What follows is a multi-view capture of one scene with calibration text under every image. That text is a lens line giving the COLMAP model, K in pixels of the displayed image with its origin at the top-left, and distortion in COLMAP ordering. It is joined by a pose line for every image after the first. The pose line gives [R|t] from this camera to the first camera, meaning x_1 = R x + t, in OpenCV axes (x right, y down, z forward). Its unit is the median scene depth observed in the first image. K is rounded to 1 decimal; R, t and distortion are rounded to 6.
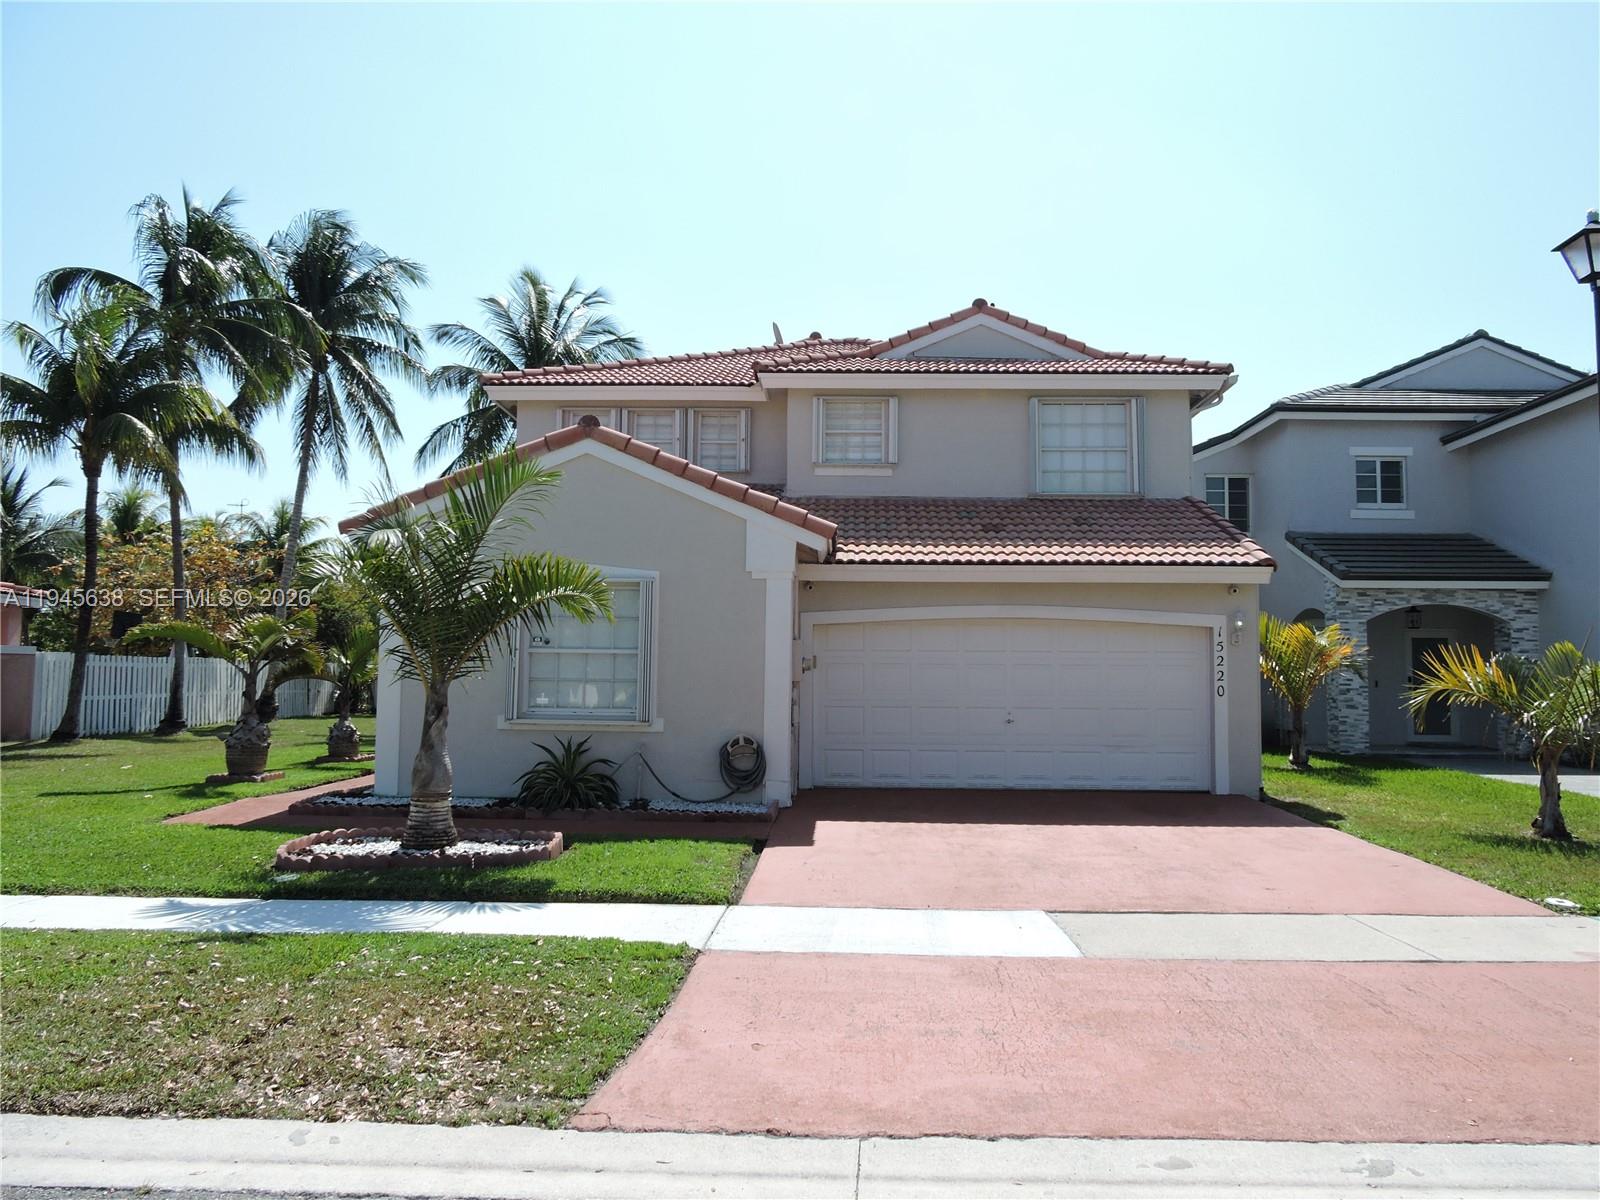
lens RADIAL K [[1149.1, 0, 800.0], [0, 1149.1, 600.0], [0, 0, 1]] dist [0.003982, 0.003852]
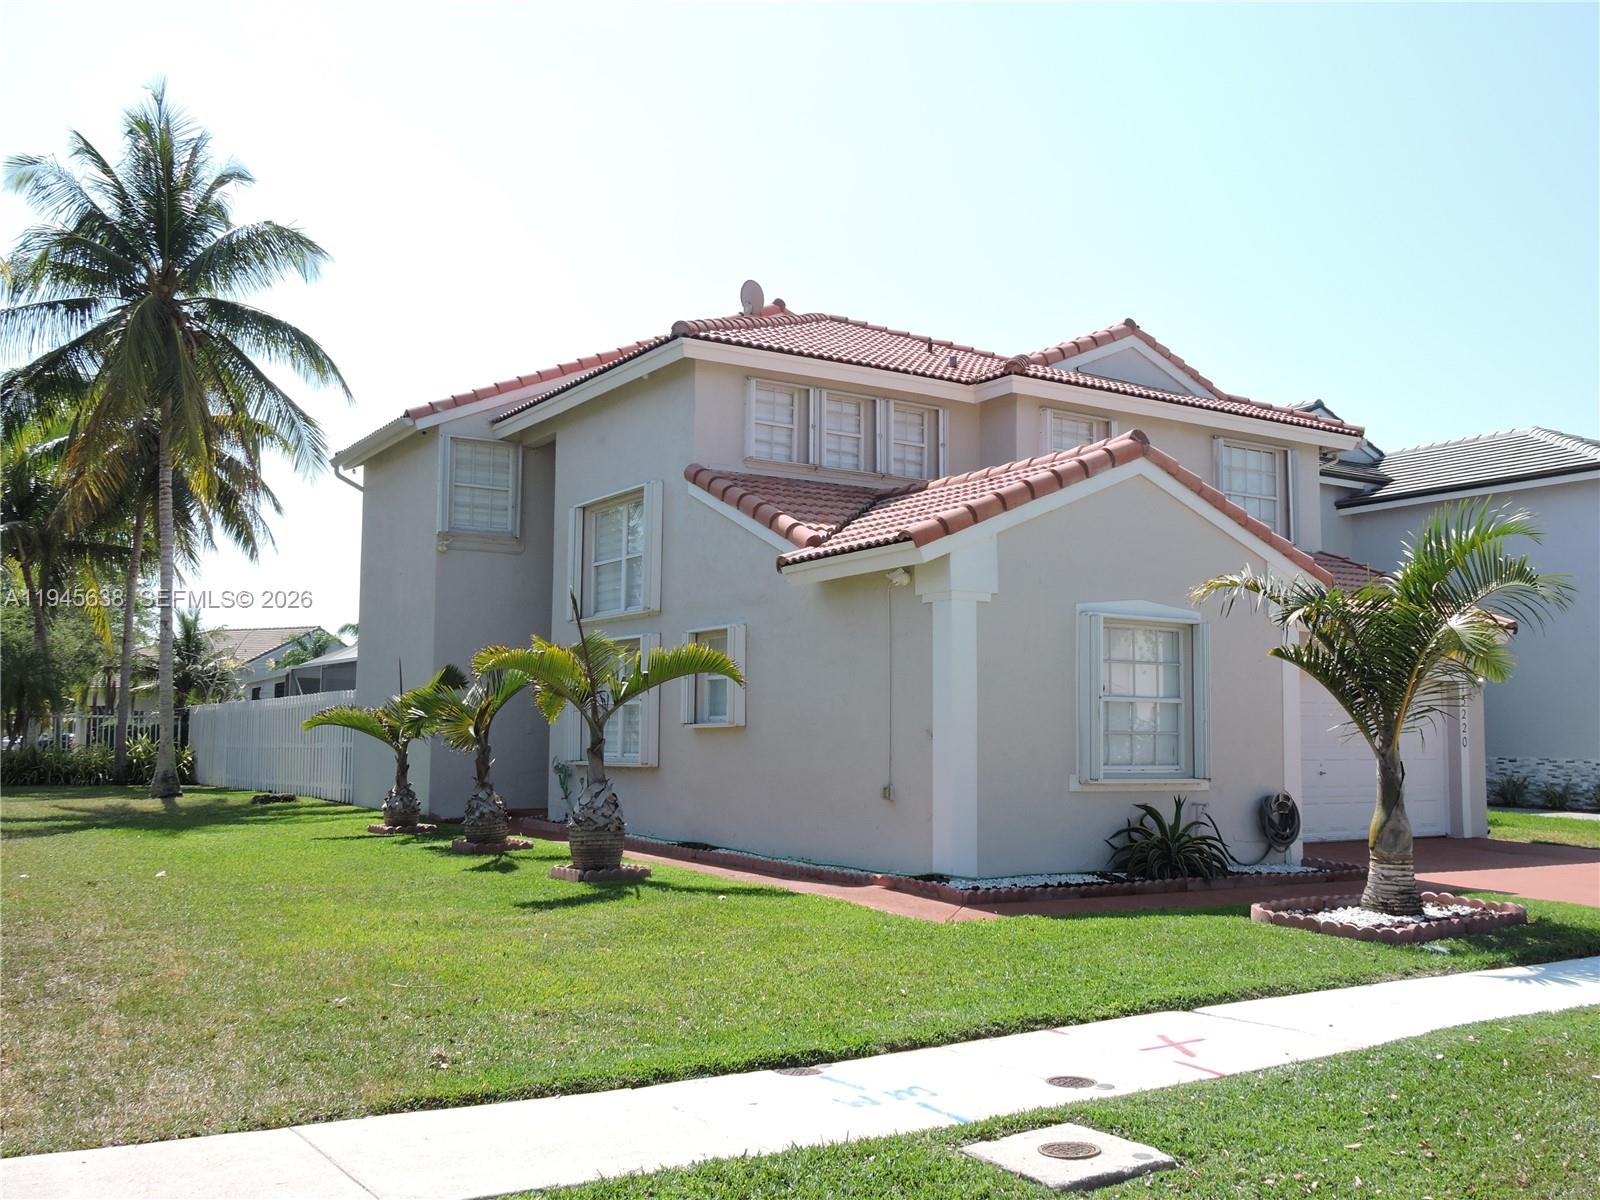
lens RADIAL K [[1545.9, 0, 800.0], [0, 1545.9, 600.0], [0, 0, 1]] dist [-0.021136, -0.004234]
pose [[0.823561, 0.048742, 0.565130, -0.763409], [-0.042126, 0.998806, -0.024756, 0.006264], [-0.565662, -0.003418, 0.824630, 0.125762]]
